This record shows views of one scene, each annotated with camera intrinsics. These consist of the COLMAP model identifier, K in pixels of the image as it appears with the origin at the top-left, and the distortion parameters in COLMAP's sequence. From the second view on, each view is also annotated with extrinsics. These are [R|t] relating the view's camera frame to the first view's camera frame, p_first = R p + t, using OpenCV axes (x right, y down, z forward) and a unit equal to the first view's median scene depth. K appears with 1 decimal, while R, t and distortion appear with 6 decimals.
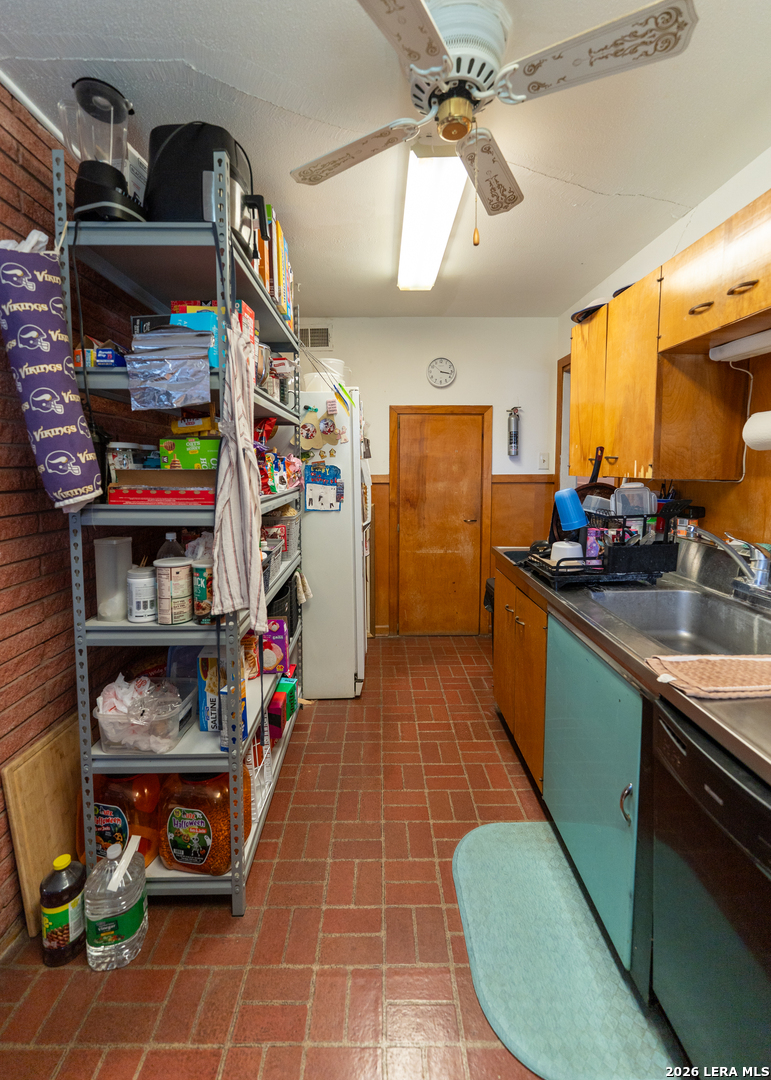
lens RADIAL K [[469.4, 0, 387.6], [0, 469.4, 500.0], [0, 0, 1]] dist [-0.000424, 0.000328]
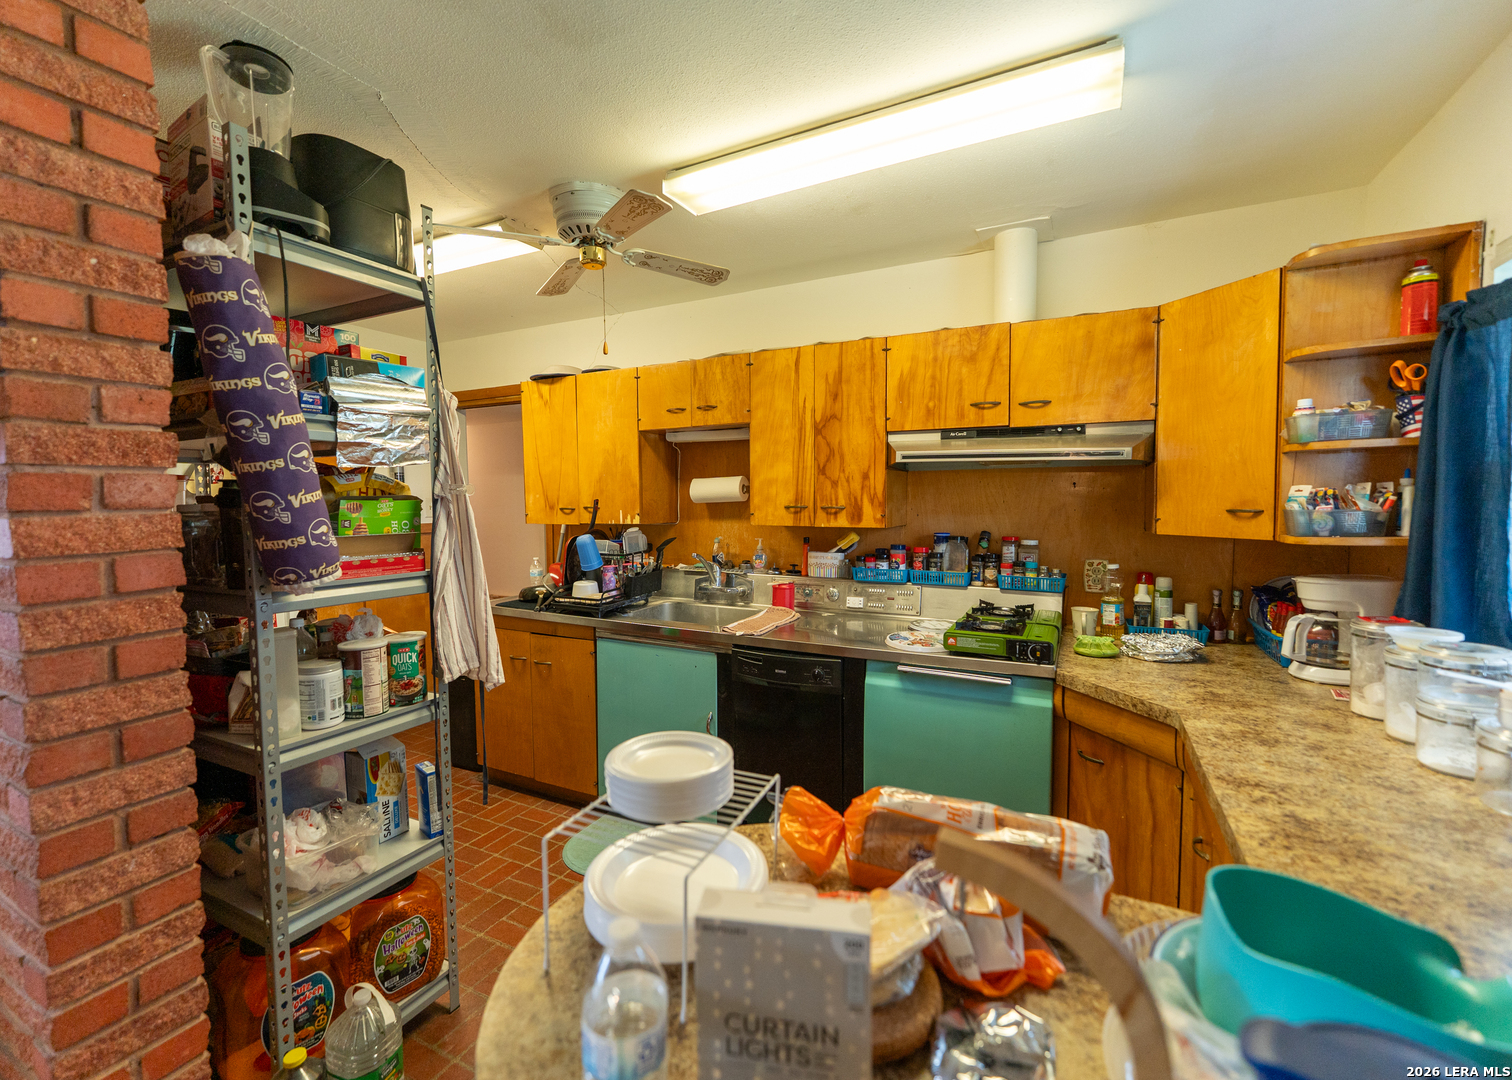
lens RADIAL K [[628.6, 0, 756.0], [0, 628.6, 540.0], [0, 0, 1]] dist [-0.000656, 0.000008]
pose [[0.469236, -0.060543, 0.880995, -1.125787], [0.075352, 0.996754, 0.028364, -0.034550], [-0.879852, 0.053075, 0.472274, -0.170860]]
